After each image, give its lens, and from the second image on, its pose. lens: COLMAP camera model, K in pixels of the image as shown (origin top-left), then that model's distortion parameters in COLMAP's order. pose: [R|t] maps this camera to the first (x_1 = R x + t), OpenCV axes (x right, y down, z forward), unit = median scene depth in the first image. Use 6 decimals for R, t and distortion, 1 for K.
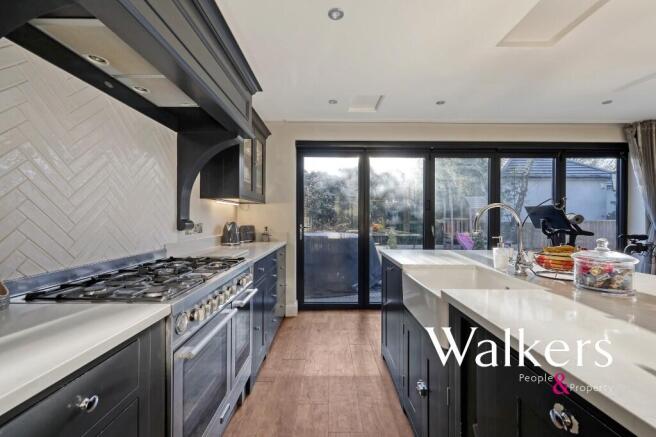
lens RADIAL K [[276.6, 0, 328.0], [0, 276.6, 218.5], [0, 0, 1]] dist [0.001030, 0.000076]
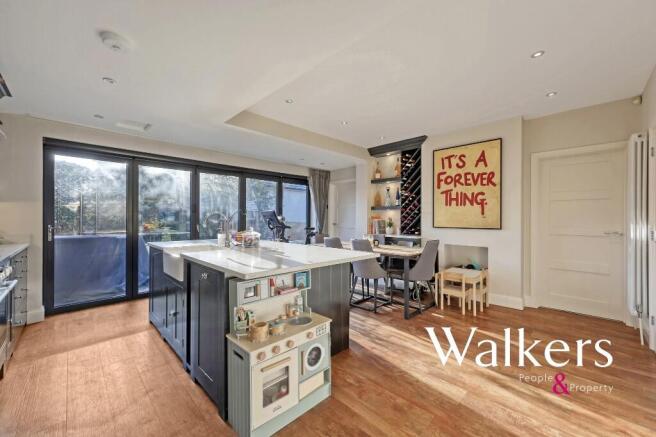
lens RADIAL K [[260.4, 0, 328.0], [0, 260.4, 218.5], [0, 0, 1]] dist [0.006260, 0.000052]
pose [[0.715160, 0.001316, 0.698959, -0.045963], [-0.001138, 0.999999, -0.000718, -0.000955], [-0.698960, -0.000282, 0.715161, -0.330273]]
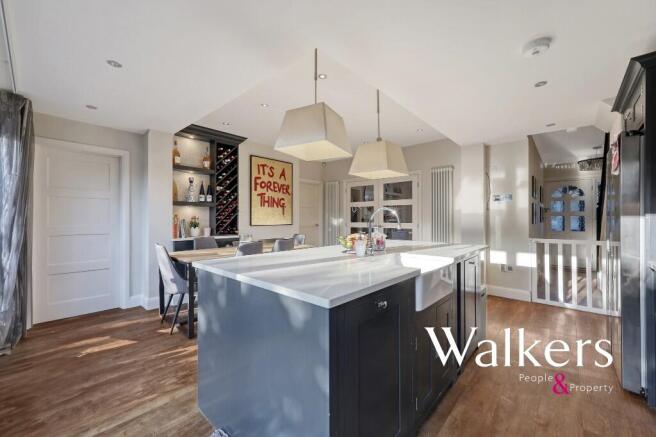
lens RADIAL K [[260.4, 0, 328.0], [0, 260.4, 218.5], [0, 0, 1]] dist [0.006260, 0.000052]
pose [[-0.739479, -0.004715, 0.673163, -0.027374], [-0.001603, 0.999985, 0.005243, -0.003900], [-0.673177, 0.002798, -0.739476, 0.842829]]
